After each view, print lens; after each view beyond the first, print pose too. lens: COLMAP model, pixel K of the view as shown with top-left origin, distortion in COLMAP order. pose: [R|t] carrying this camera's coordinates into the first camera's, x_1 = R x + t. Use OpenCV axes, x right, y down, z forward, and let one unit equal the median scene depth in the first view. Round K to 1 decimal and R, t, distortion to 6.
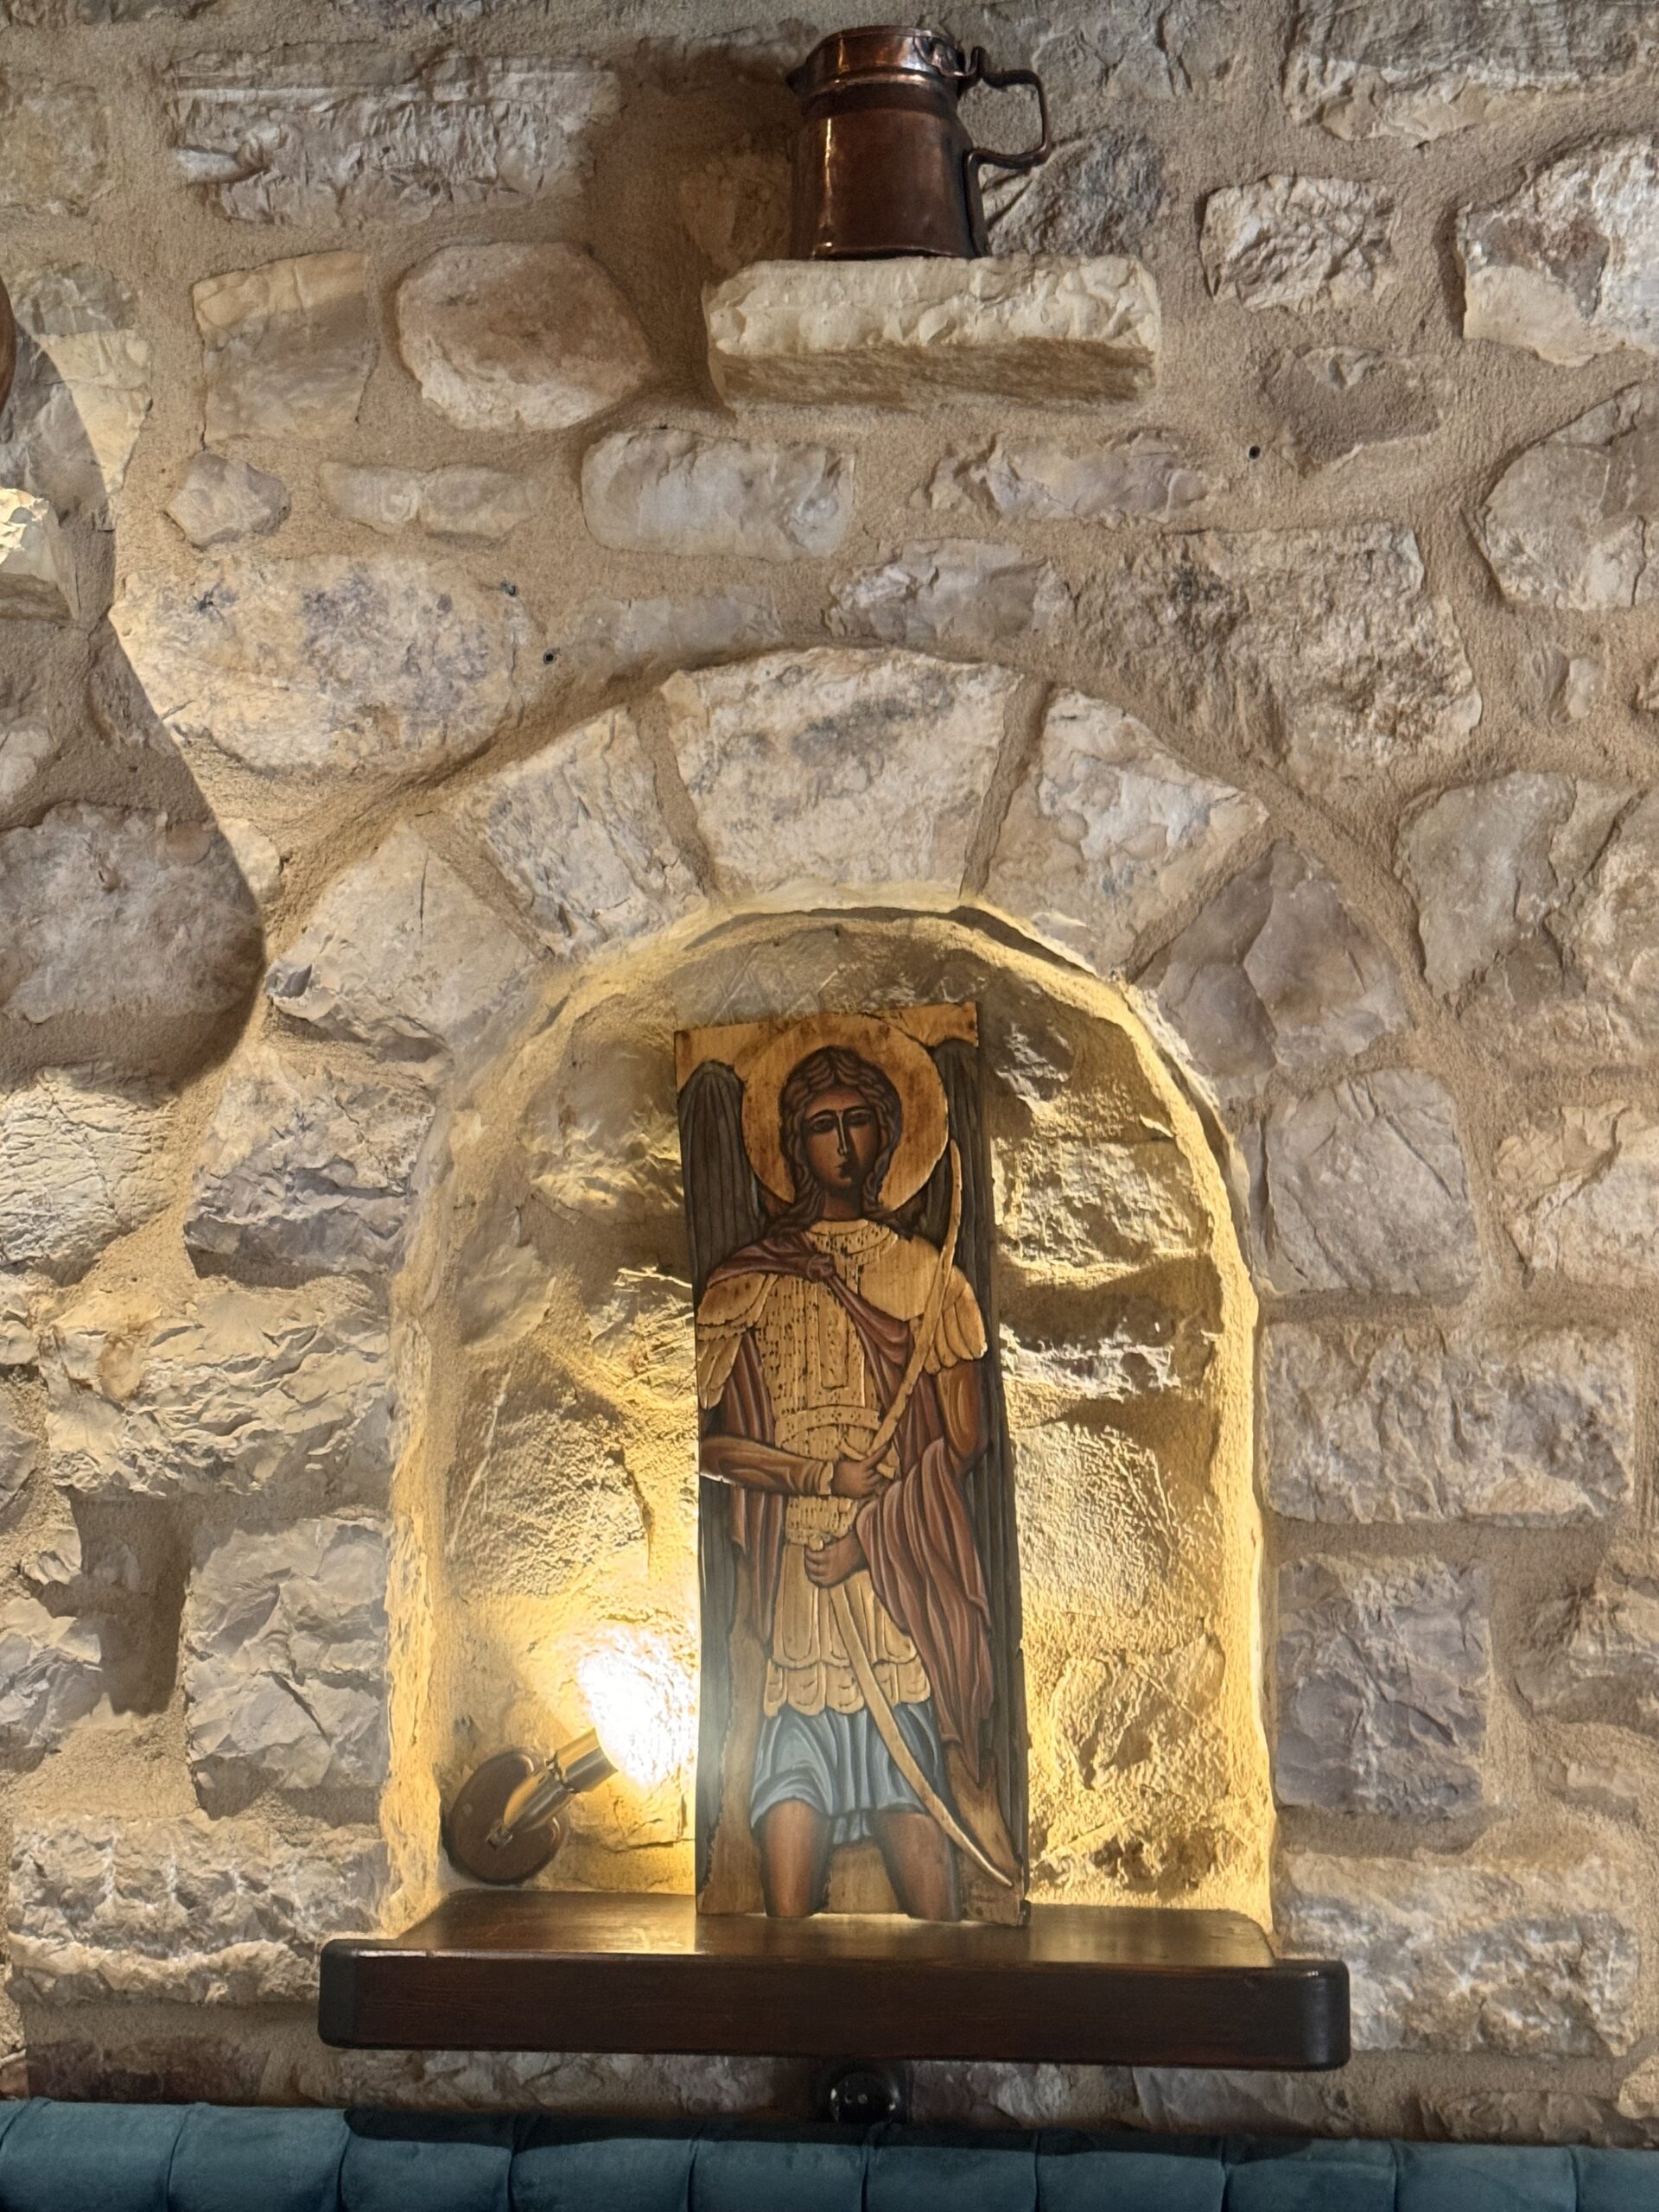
lens RADIAL K [[3409.0, 0, 829.8], [0, 3409.0, 1106.9], [0, 0, 1]] dist [0.155301, 0.000000]
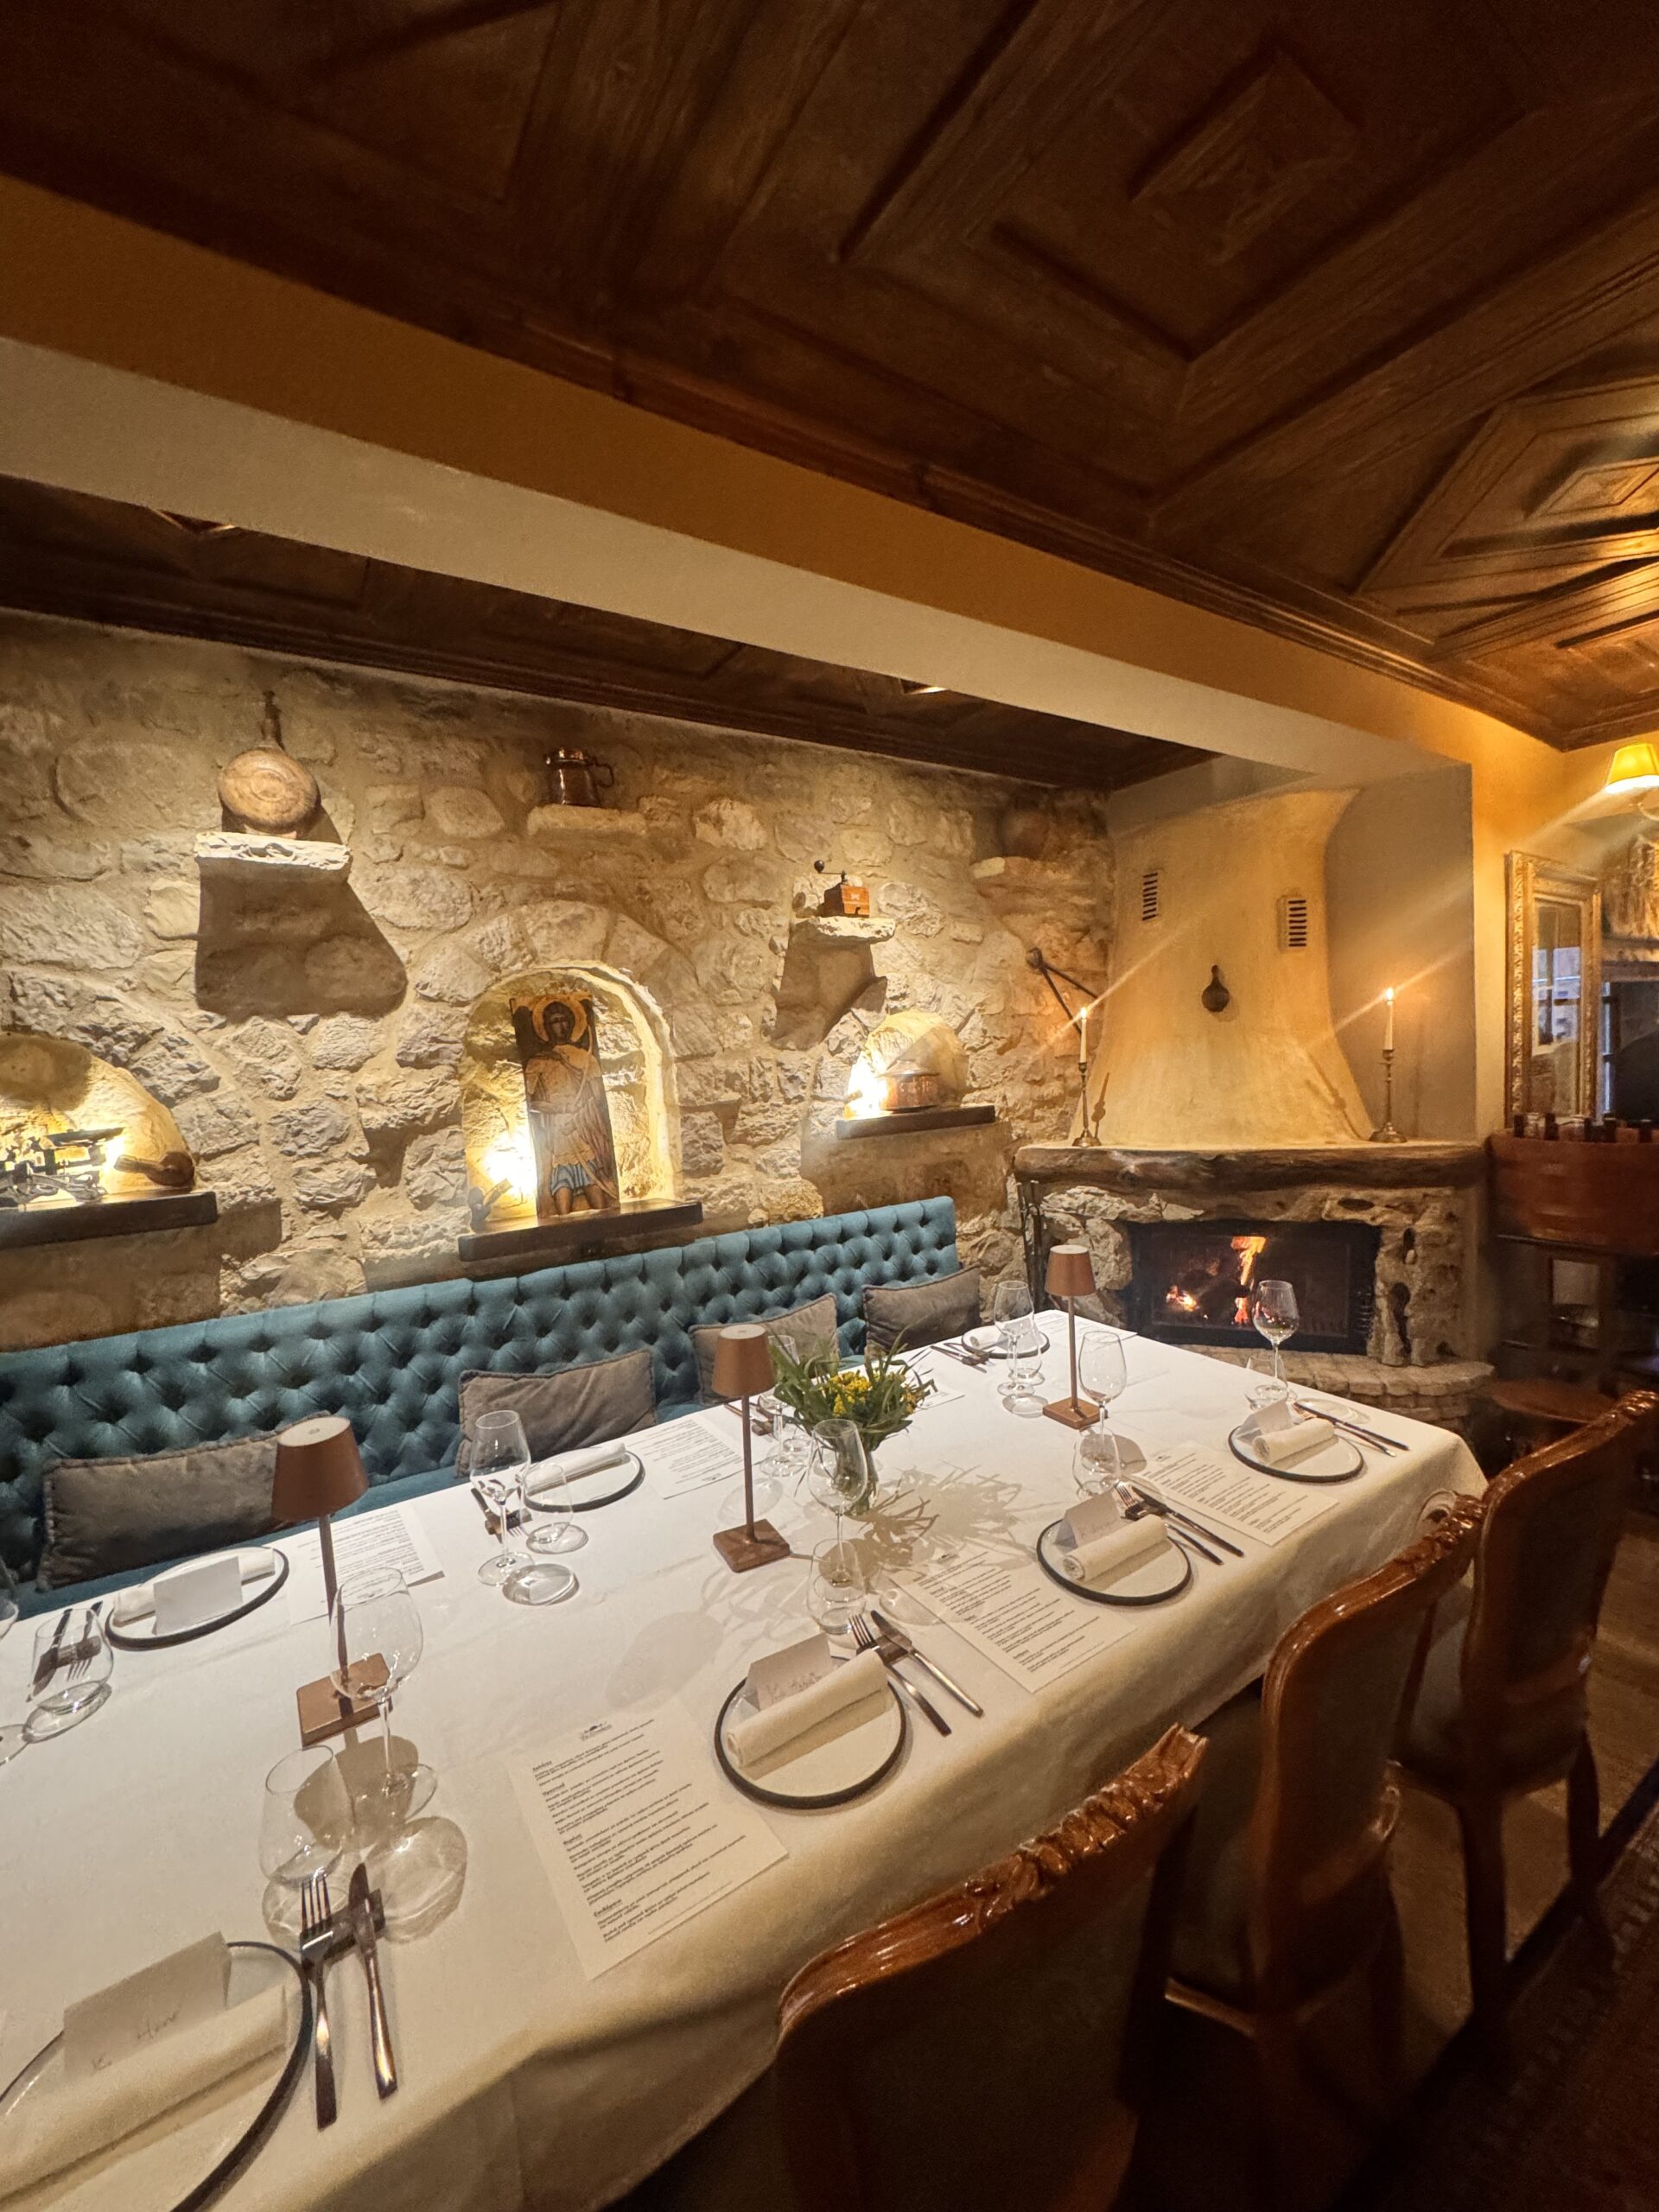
lens RADIAL K [[884.8, 0, 827.3], [0, 884.8, 1104.5], [0, 0, 1]] dist [0.000093, 0.000010]
pose [[0.795366, -0.085219, 0.600109, -0.387749], [0.030162, 0.994405, 0.101236, 0.006750], [-0.605379, -0.062419, 0.793486, -0.022594]]
